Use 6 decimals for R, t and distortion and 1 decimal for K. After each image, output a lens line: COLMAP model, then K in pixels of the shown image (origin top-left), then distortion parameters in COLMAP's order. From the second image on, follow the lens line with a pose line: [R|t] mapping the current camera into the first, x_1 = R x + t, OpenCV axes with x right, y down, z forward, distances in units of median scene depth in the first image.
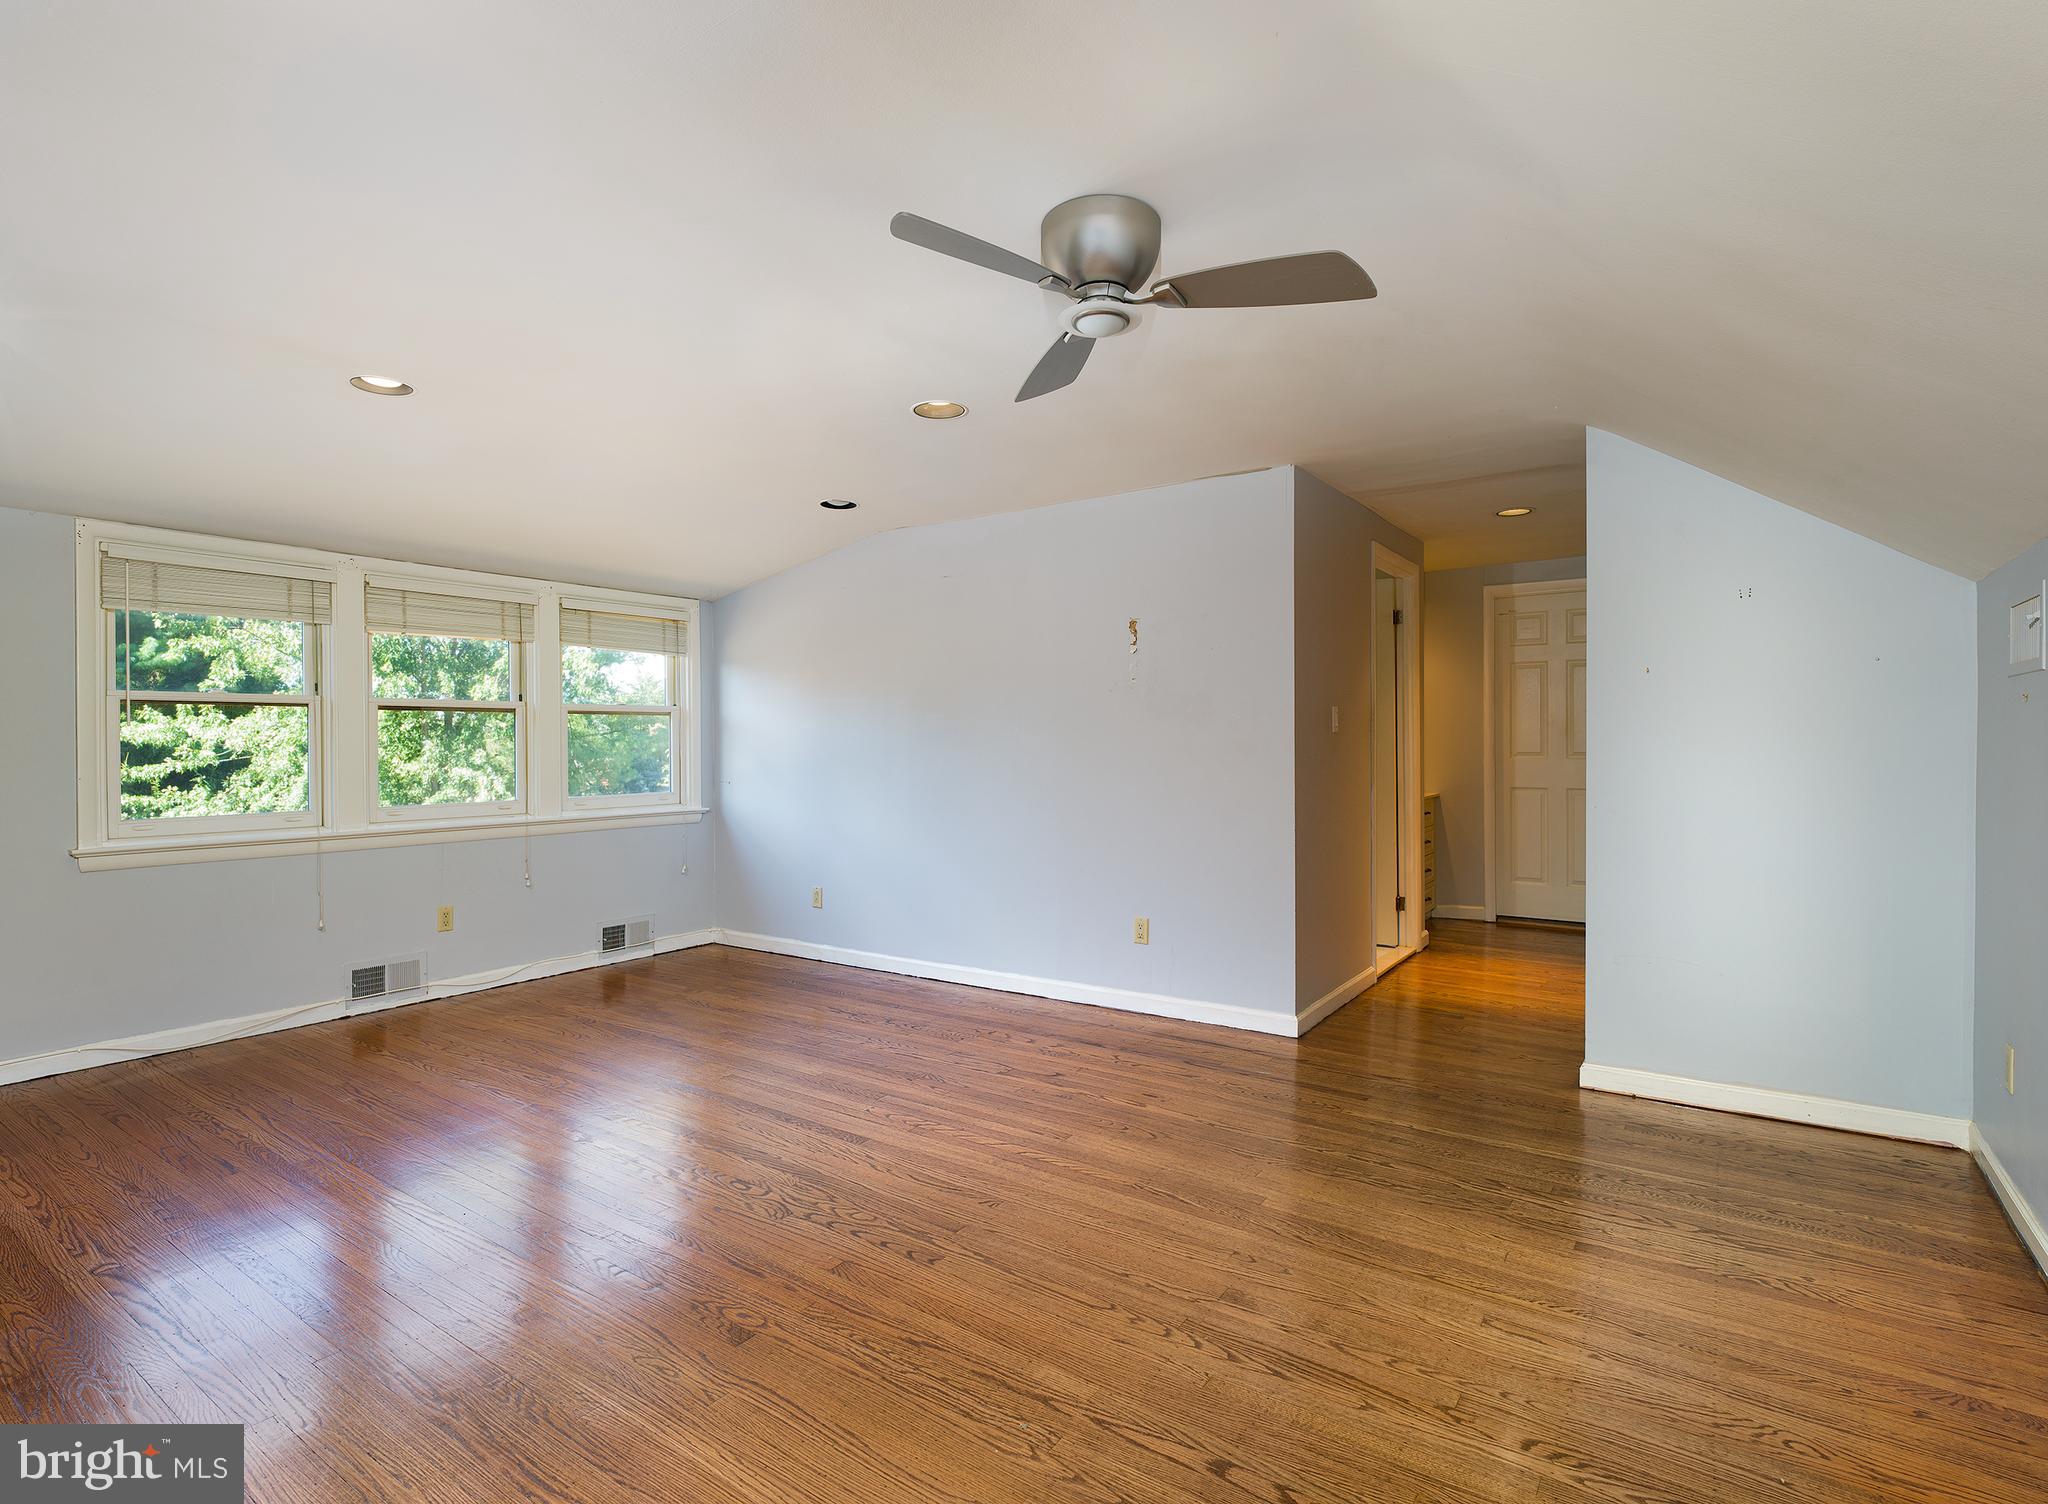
lens RADIAL K [[1018.8, 0, 1024.0], [0, 1018.8, 752.0], [0, 0, 1]] dist [0.000626, 0.000047]
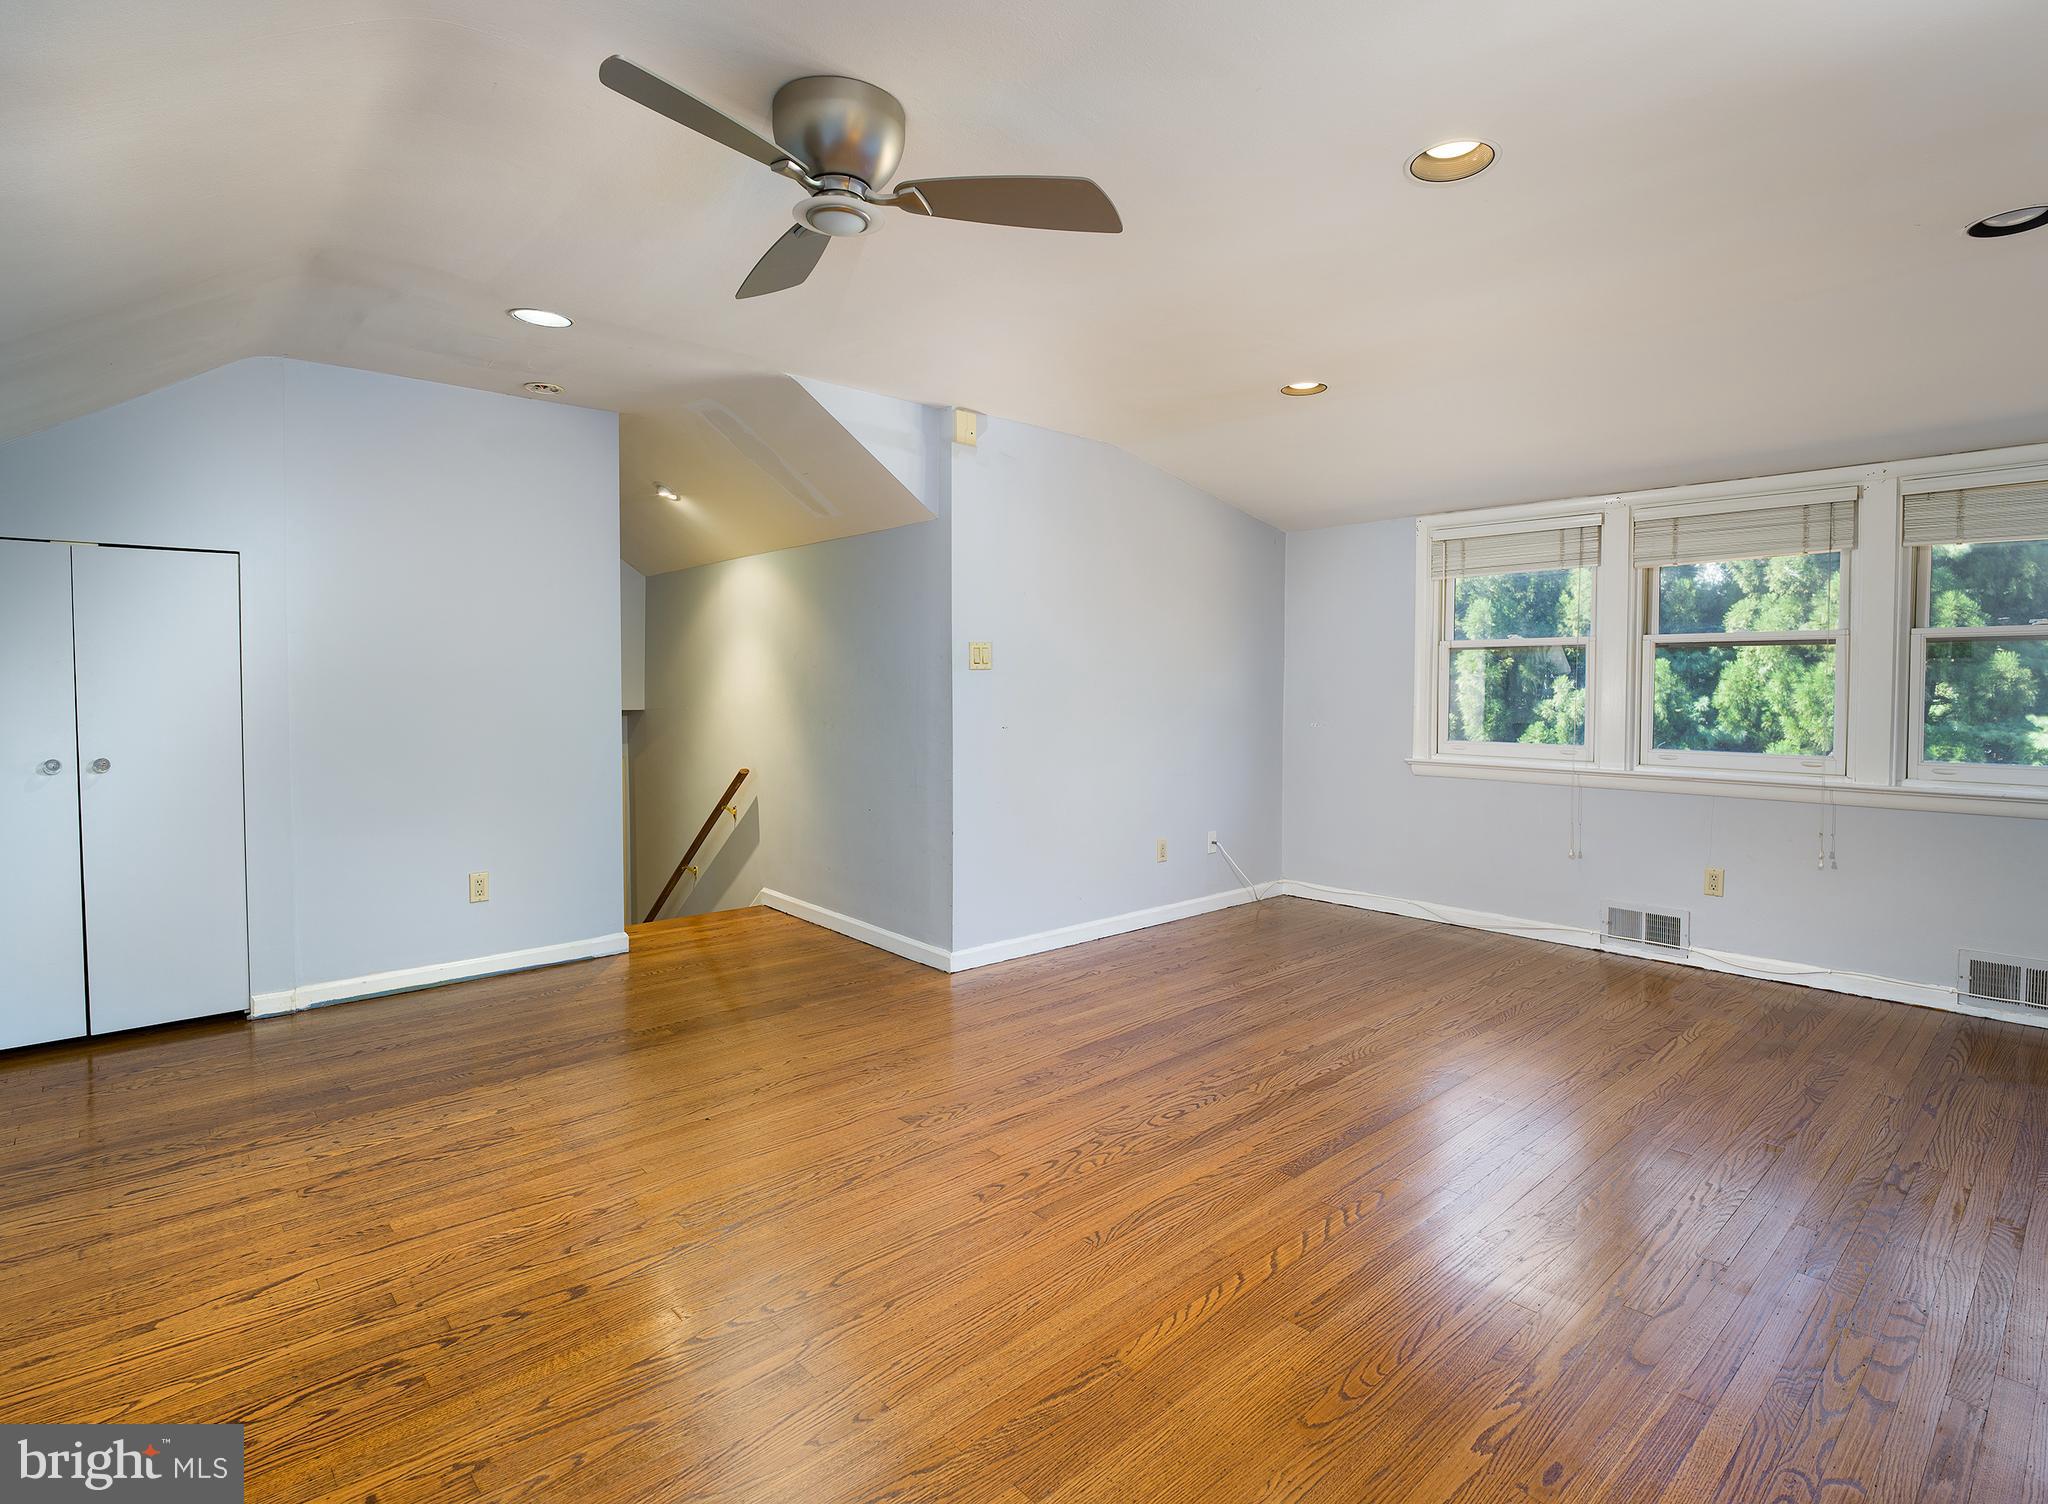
lens RADIAL K [[1052.7, 0, 1055.3], [0, 1052.7, 725.3], [0, 0, 1]] dist [-0.002196, -0.001127]
pose [[-0.213066, 0.045323, -0.975986, 0.580712], [-0.013180, 0.998699, 0.049255, -0.012429], [0.976949, 0.023358, -0.212192, 0.836821]]
